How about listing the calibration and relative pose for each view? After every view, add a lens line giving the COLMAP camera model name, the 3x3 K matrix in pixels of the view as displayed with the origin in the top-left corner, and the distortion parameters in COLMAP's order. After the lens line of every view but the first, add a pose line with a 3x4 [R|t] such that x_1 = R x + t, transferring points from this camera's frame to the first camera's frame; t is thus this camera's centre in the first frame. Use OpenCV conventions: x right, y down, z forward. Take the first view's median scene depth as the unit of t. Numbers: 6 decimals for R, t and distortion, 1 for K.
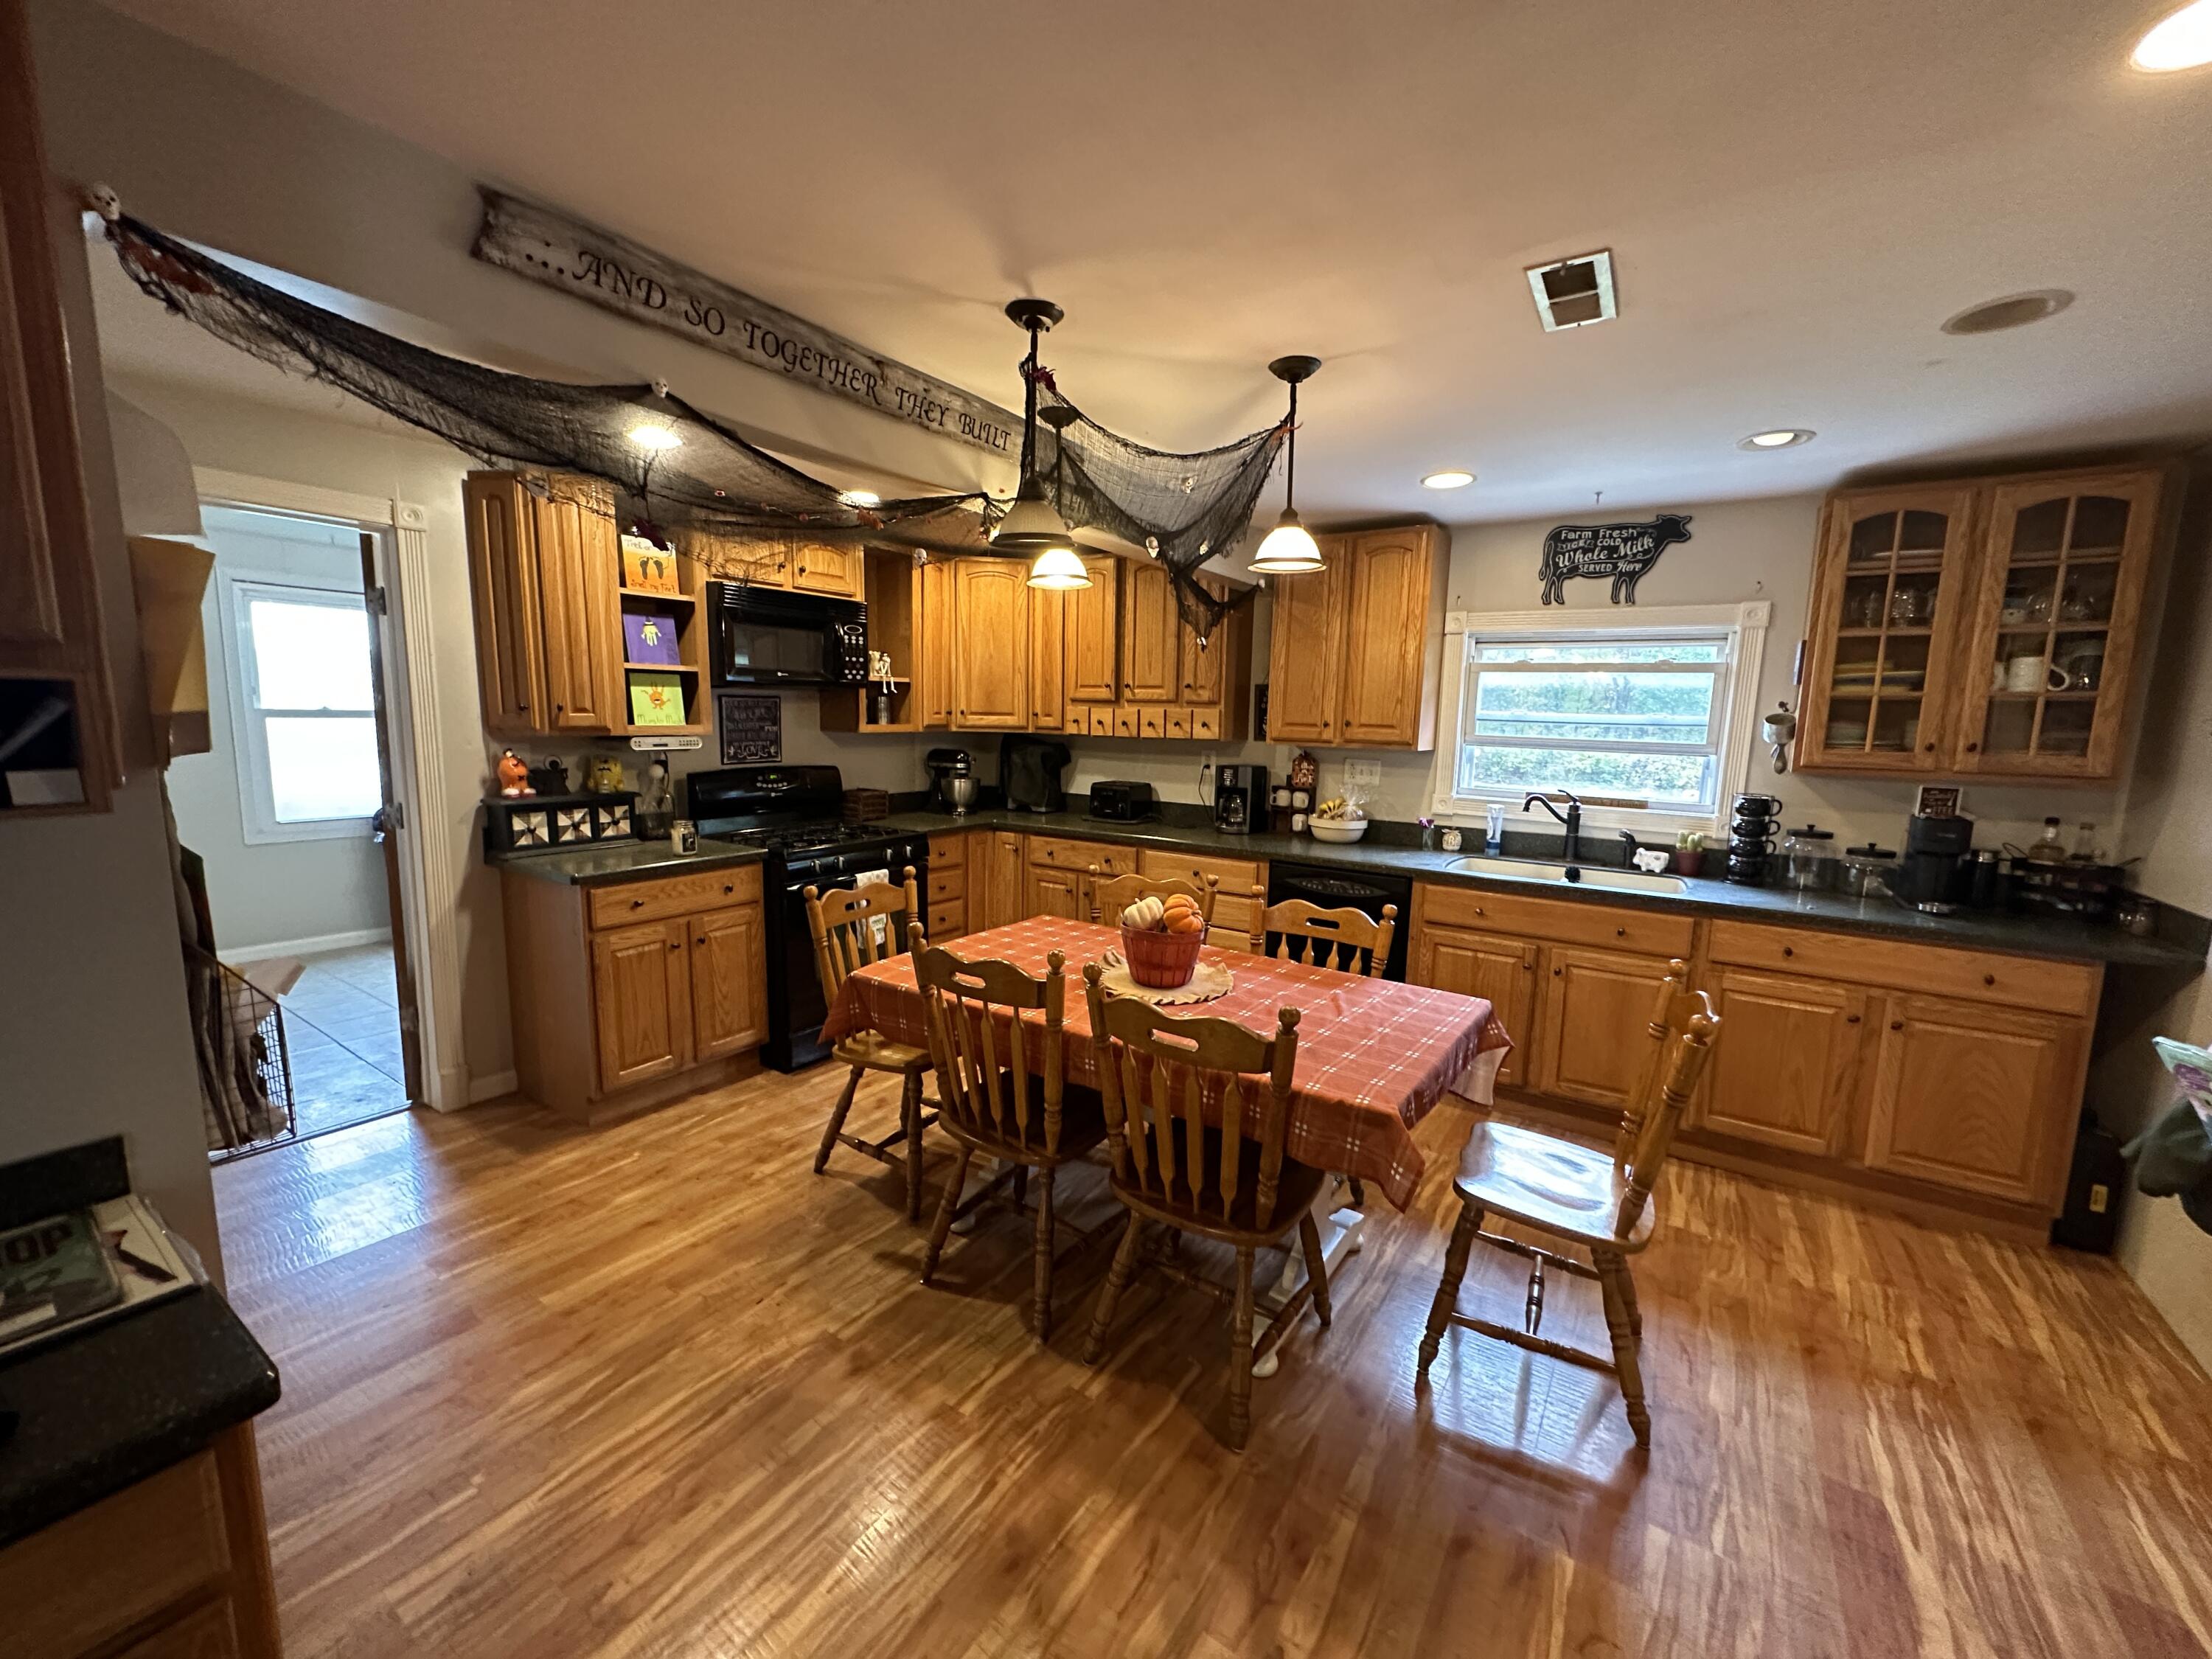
lens RADIAL K [[876.6, 0, 1108.4], [0, 876.6, 831.2], [0, 0, 1]] dist [-0.000987, -0.000146]
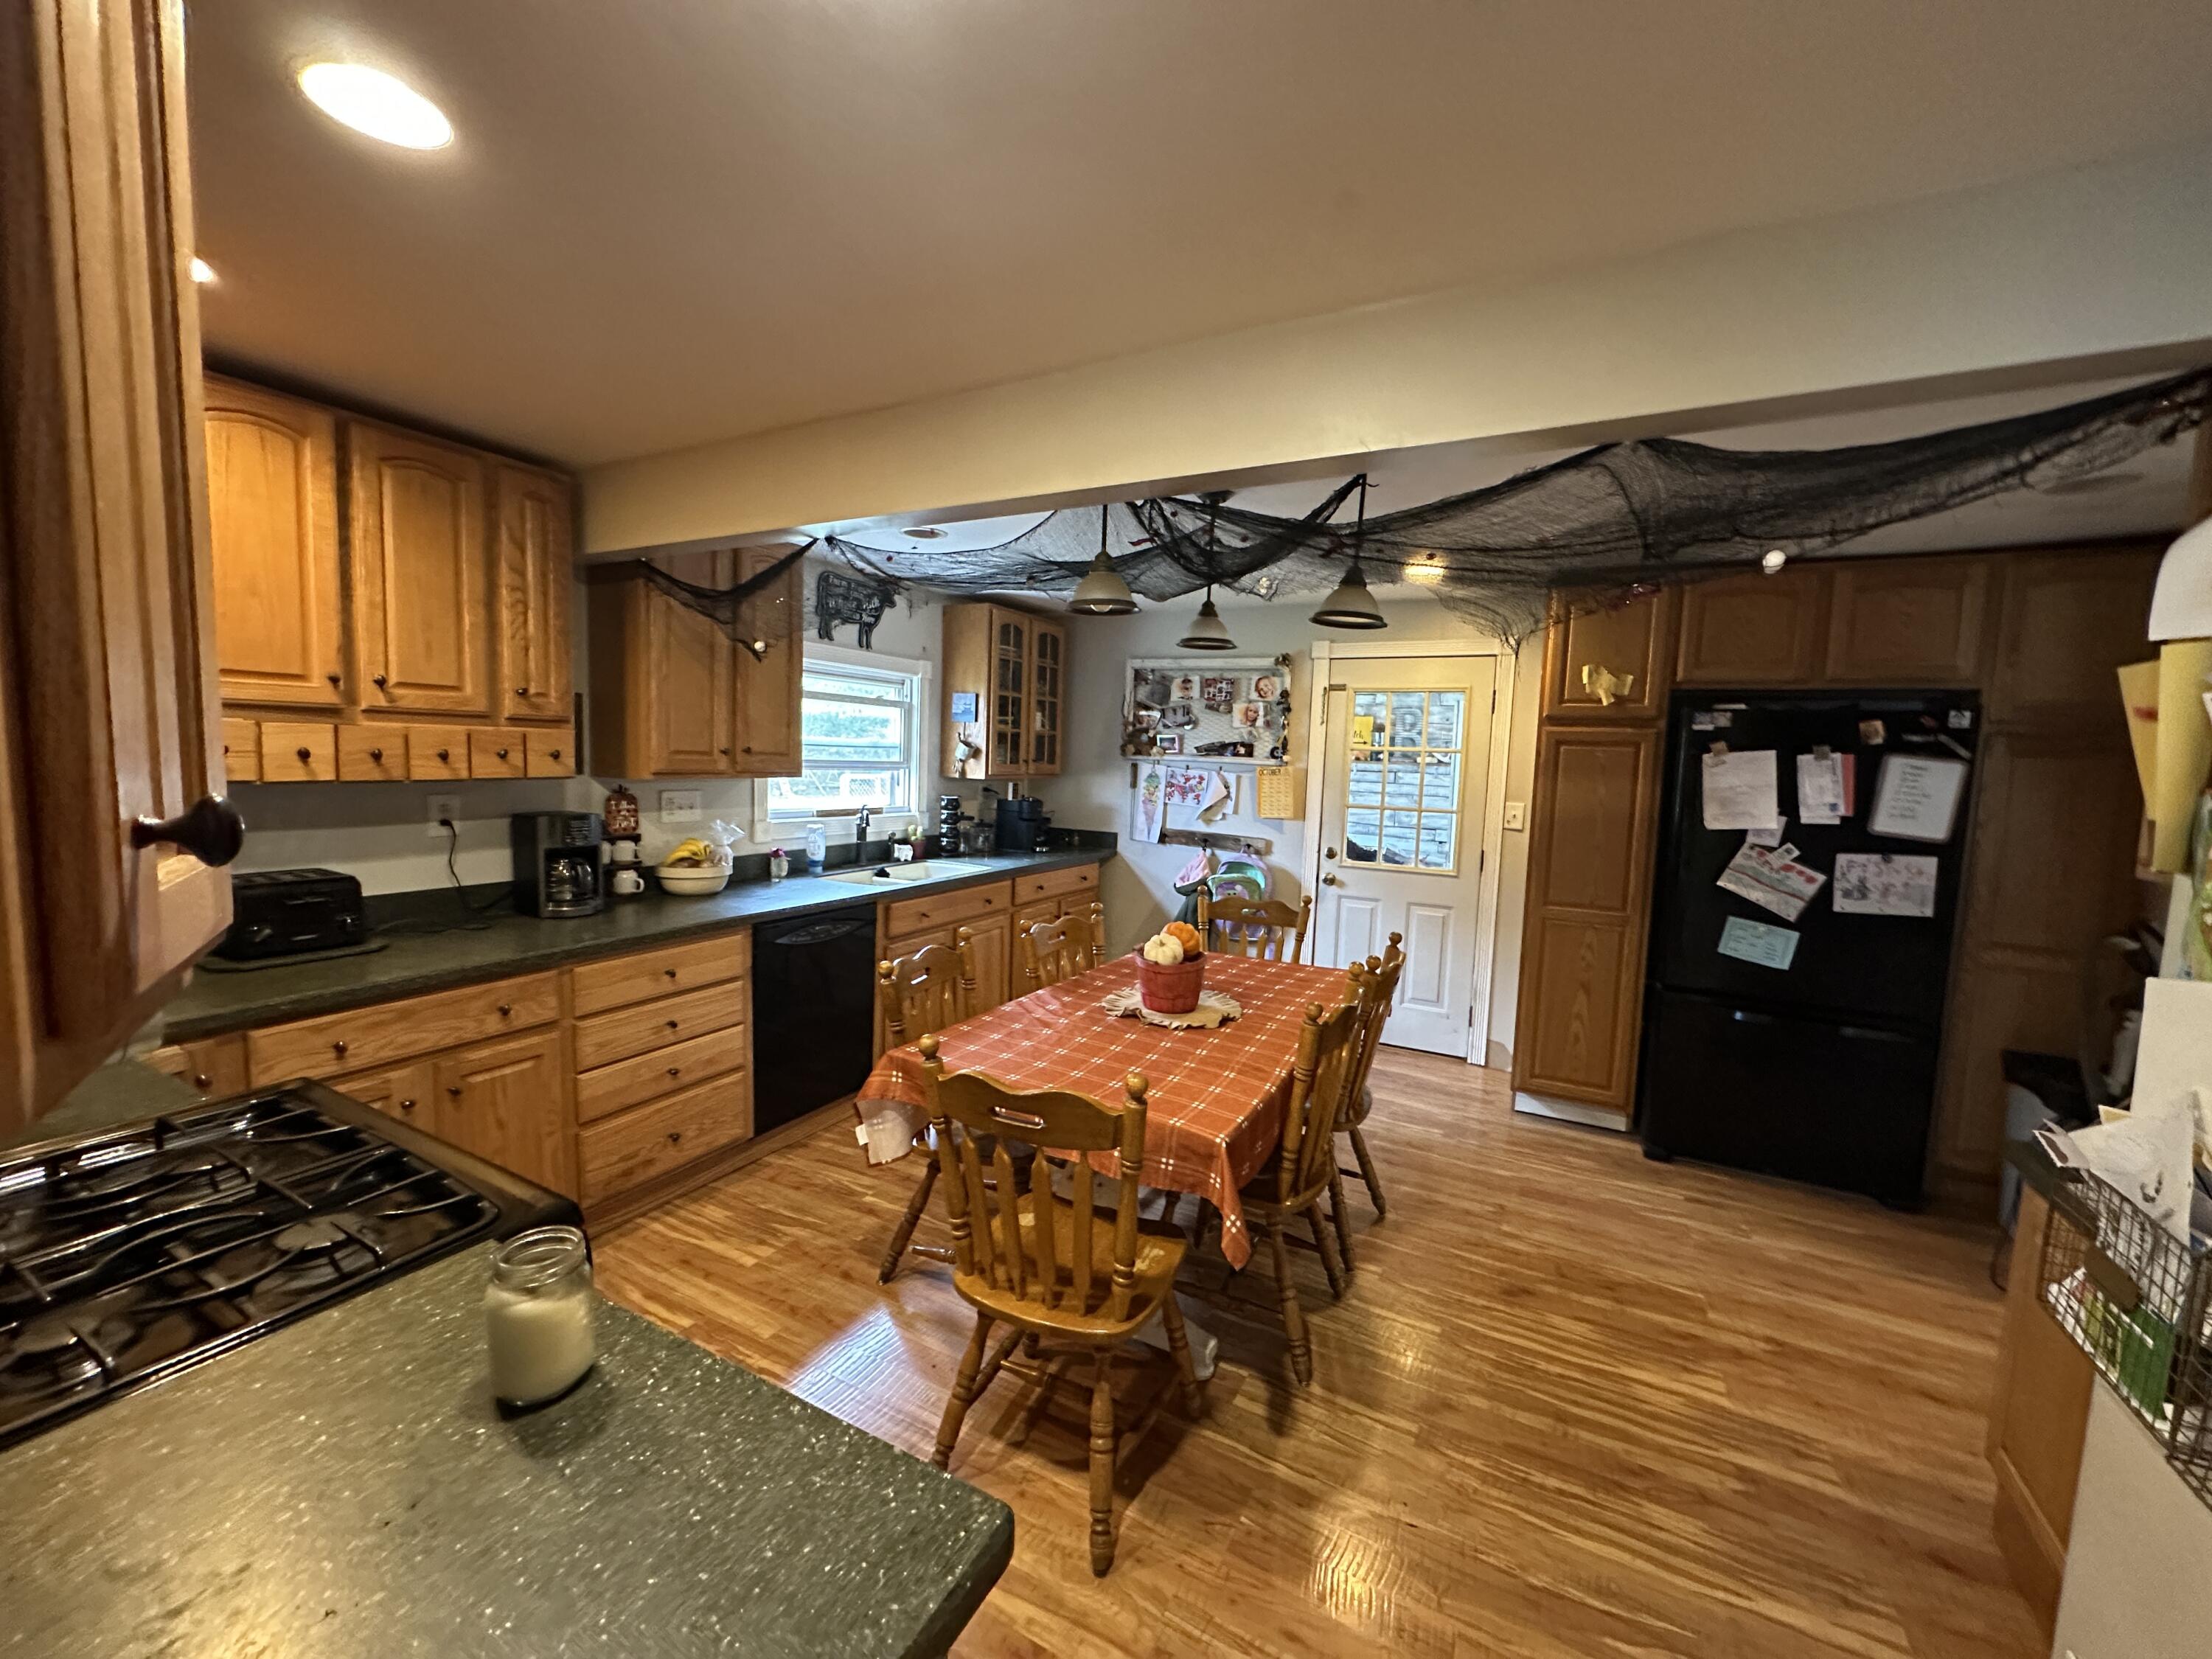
lens RADIAL K [[876.6, 0, 1108.4], [0, 876.6, 831.2], [0, 0, 1]] dist [-0.000987, -0.000146]
pose [[-0.101473, -0.116698, 0.987970, -0.685725], [0.097922, 0.987102, 0.126653, -0.131659], [-0.990007, 0.109596, -0.088737, 0.811151]]
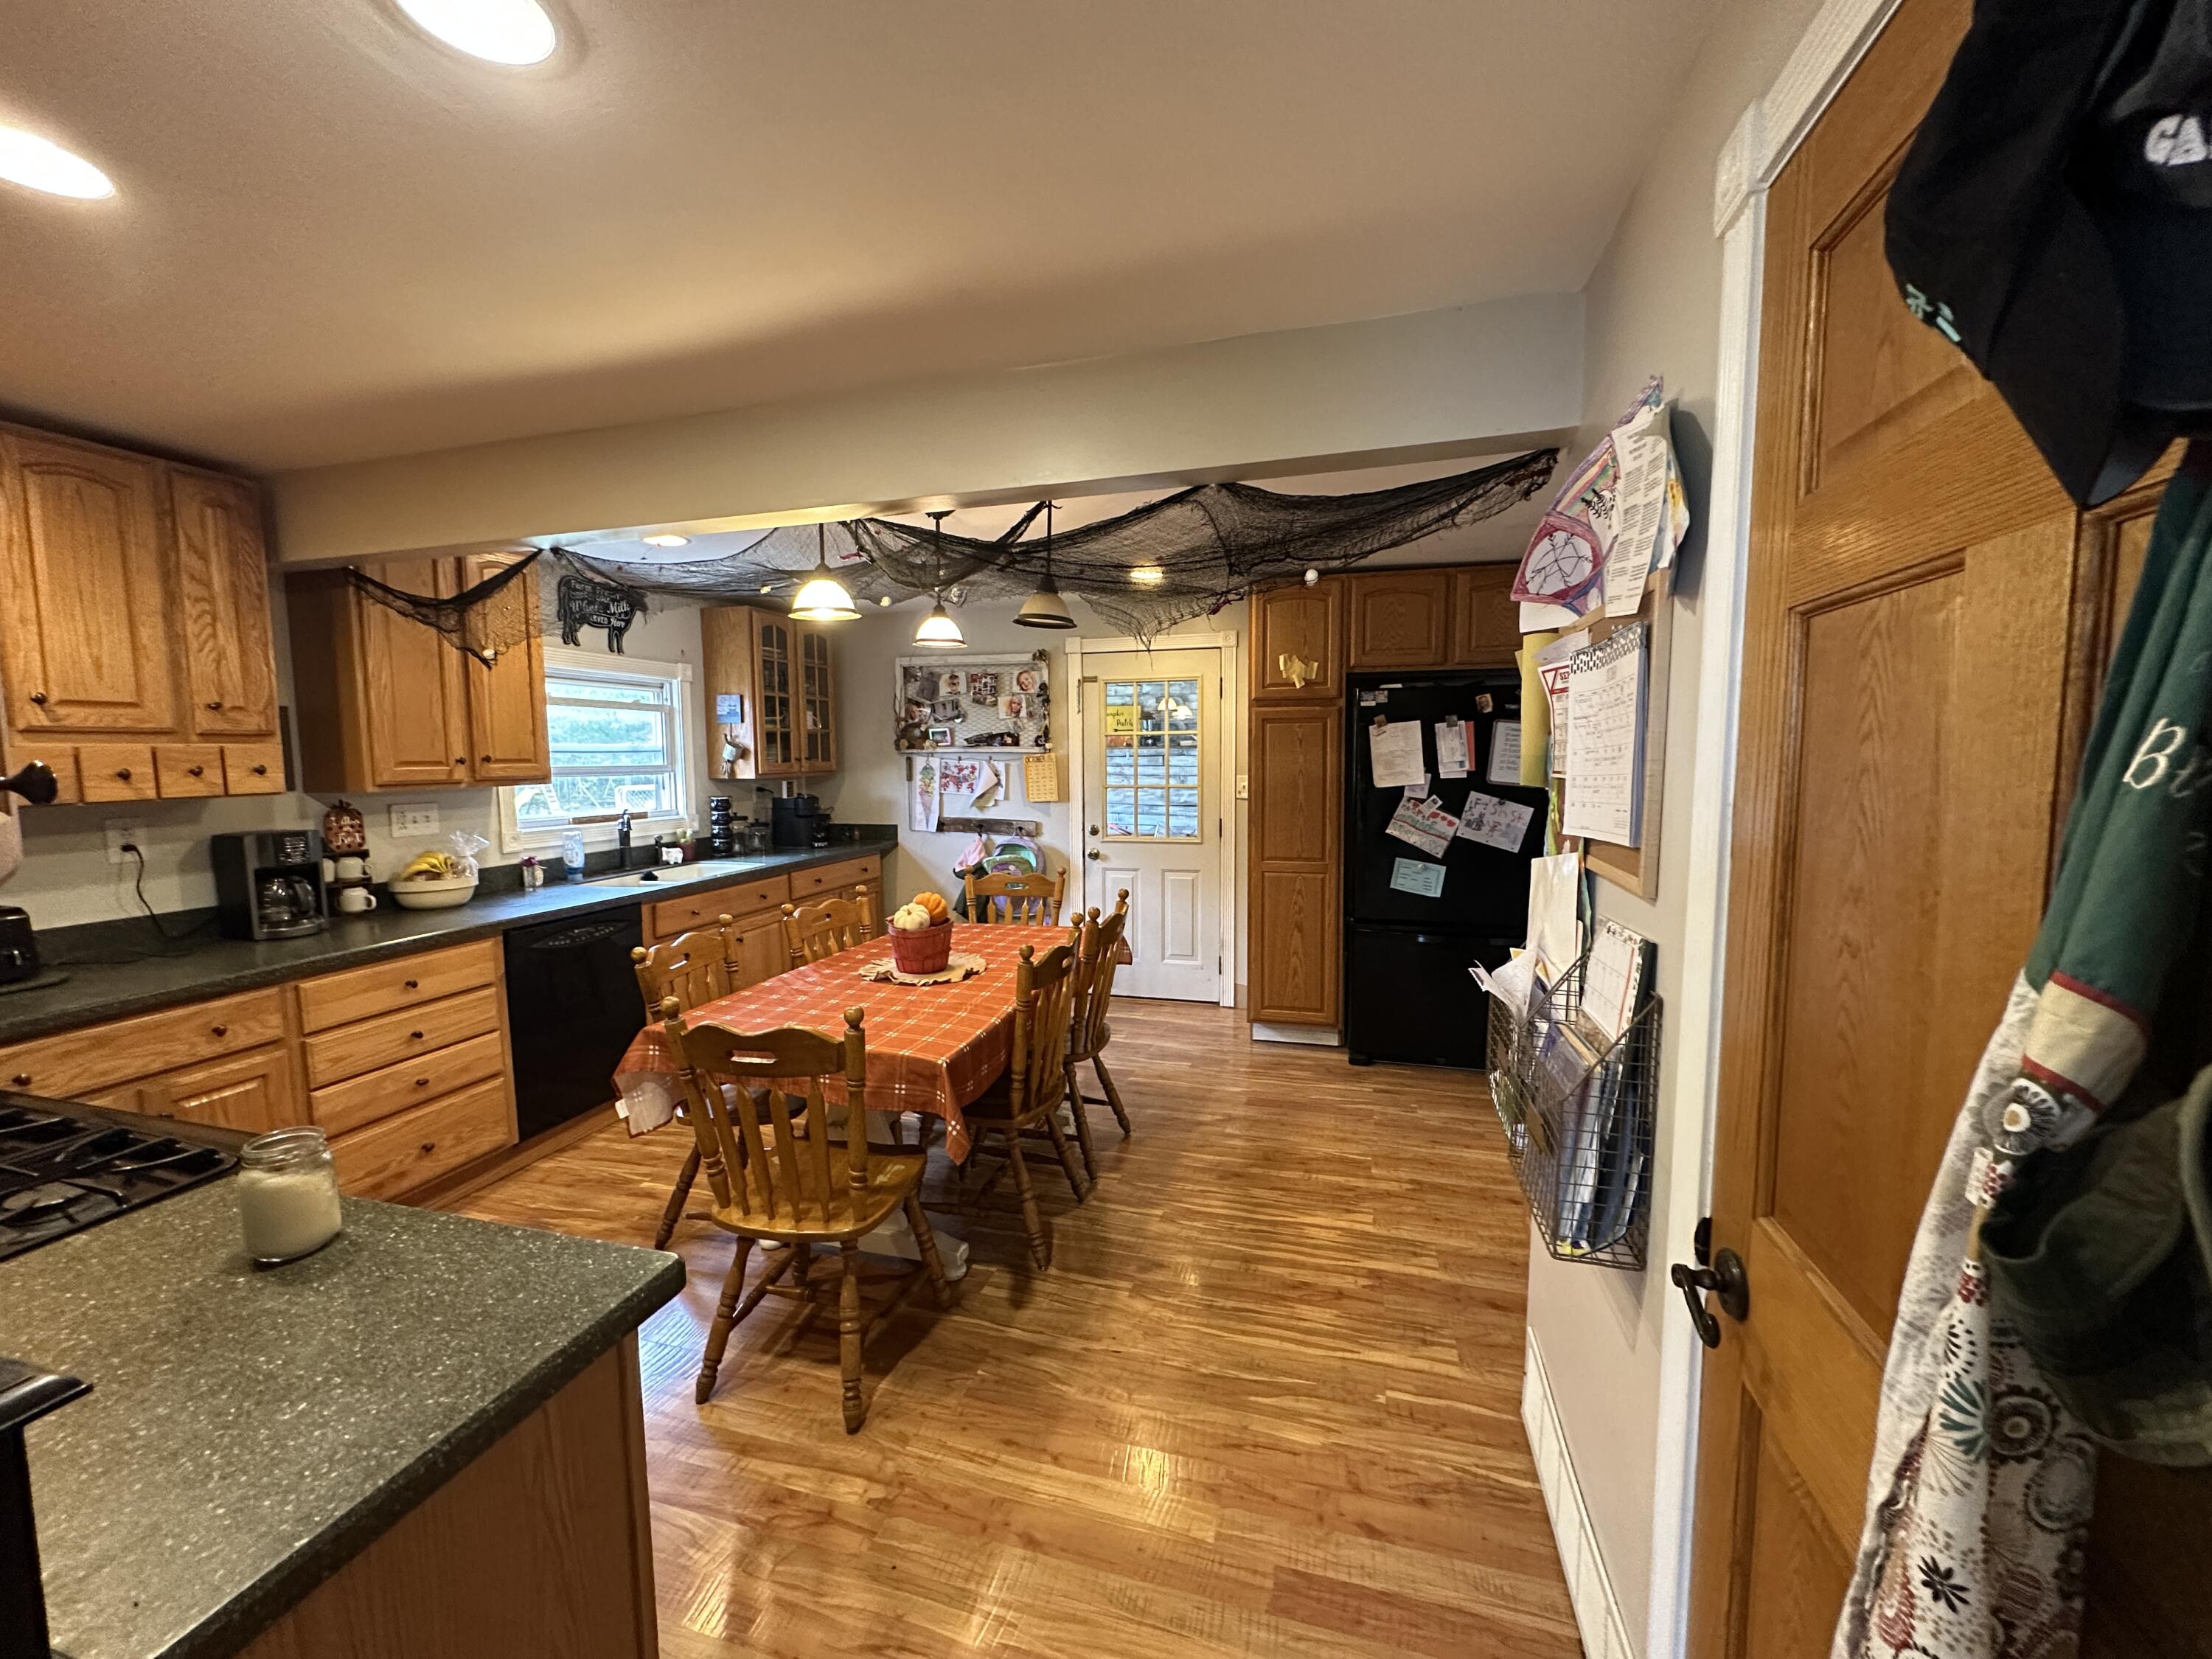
lens RADIAL K [[876.6, 0, 1108.4], [0, 876.6, 831.2], [0, 0, 1]] dist [-0.000987, -0.000146]
pose [[-0.309364, -0.108521, 0.944731, -0.801321], [0.130153, 0.979286, 0.155111, -0.118917], [-0.941995, 0.170945, -0.288831, 0.760557]]
